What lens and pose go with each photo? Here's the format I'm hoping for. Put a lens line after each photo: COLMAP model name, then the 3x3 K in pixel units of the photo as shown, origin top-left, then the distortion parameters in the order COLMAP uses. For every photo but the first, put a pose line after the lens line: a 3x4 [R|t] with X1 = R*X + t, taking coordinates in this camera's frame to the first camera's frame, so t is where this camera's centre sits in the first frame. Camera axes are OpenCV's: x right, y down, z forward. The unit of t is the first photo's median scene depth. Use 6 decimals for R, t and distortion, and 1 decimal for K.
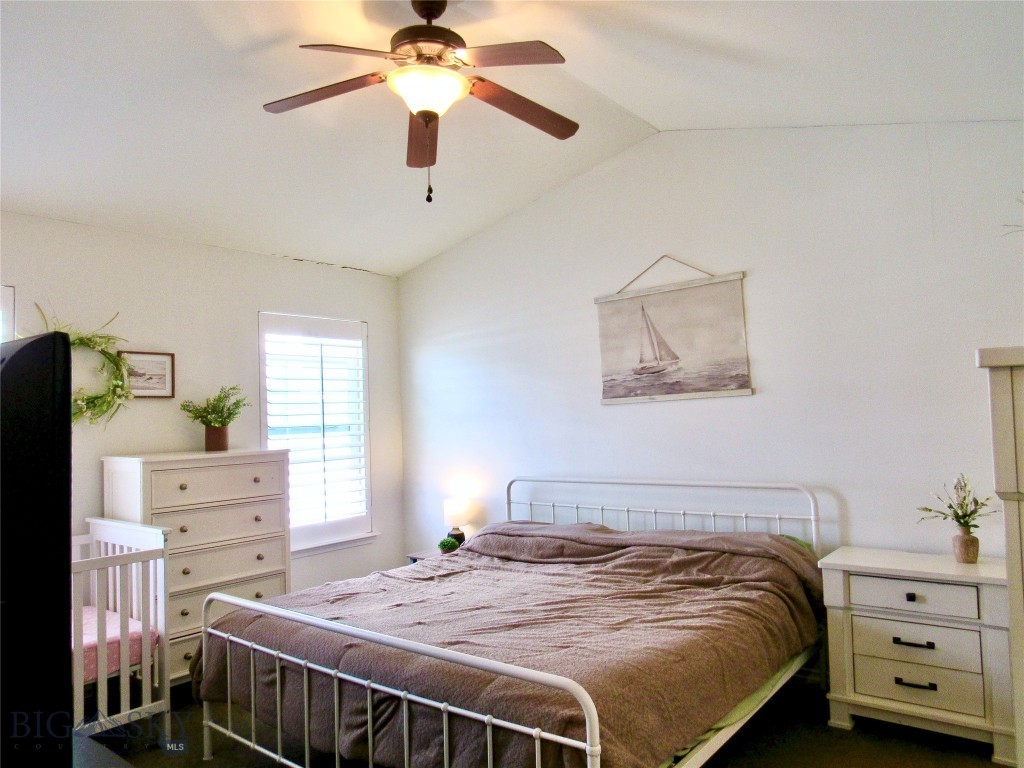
lens RADIAL K [[729.7, 0, 485.5], [0, 729.7, 376.4], [0, 0, 1]] dist [-0.028449, 0.000786]
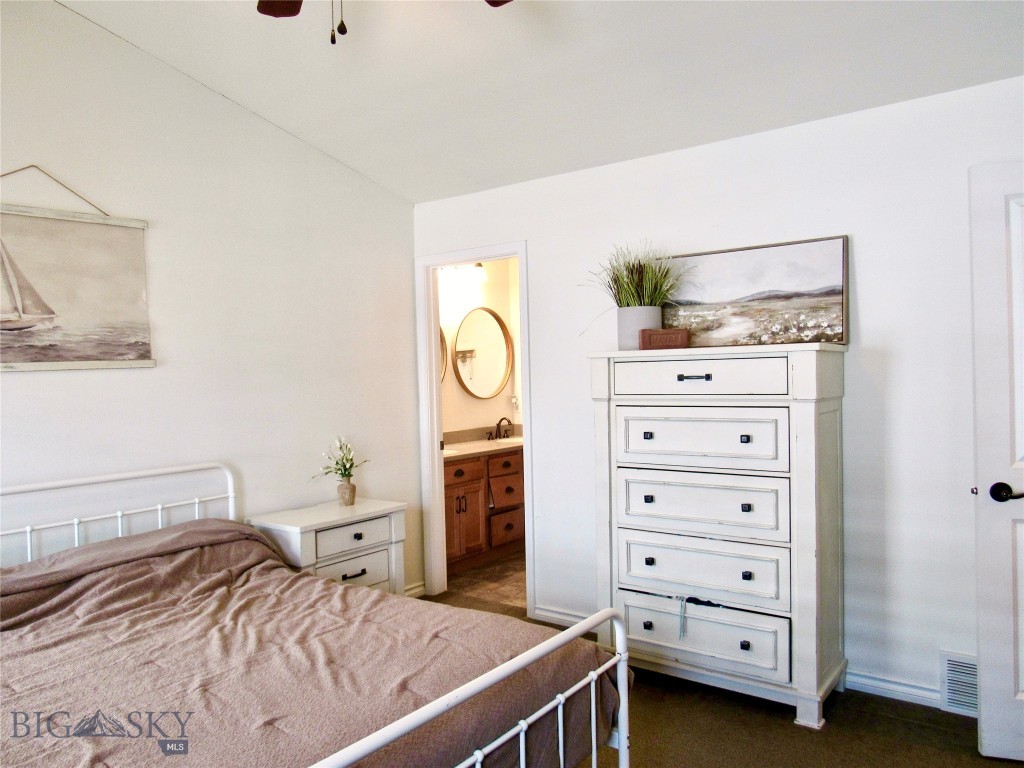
lens RADIAL K [[729.7, 0, 517.1], [0, 729.7, 385.2], [0, 0, 1]] dist [-0.028449, 0.000786]
pose [[-0.042358, 0.019378, 0.998915, -0.500565], [-0.028425, 0.999384, -0.020592, 0.051614], [-0.998698, -0.029267, -0.041782, 0.601931]]
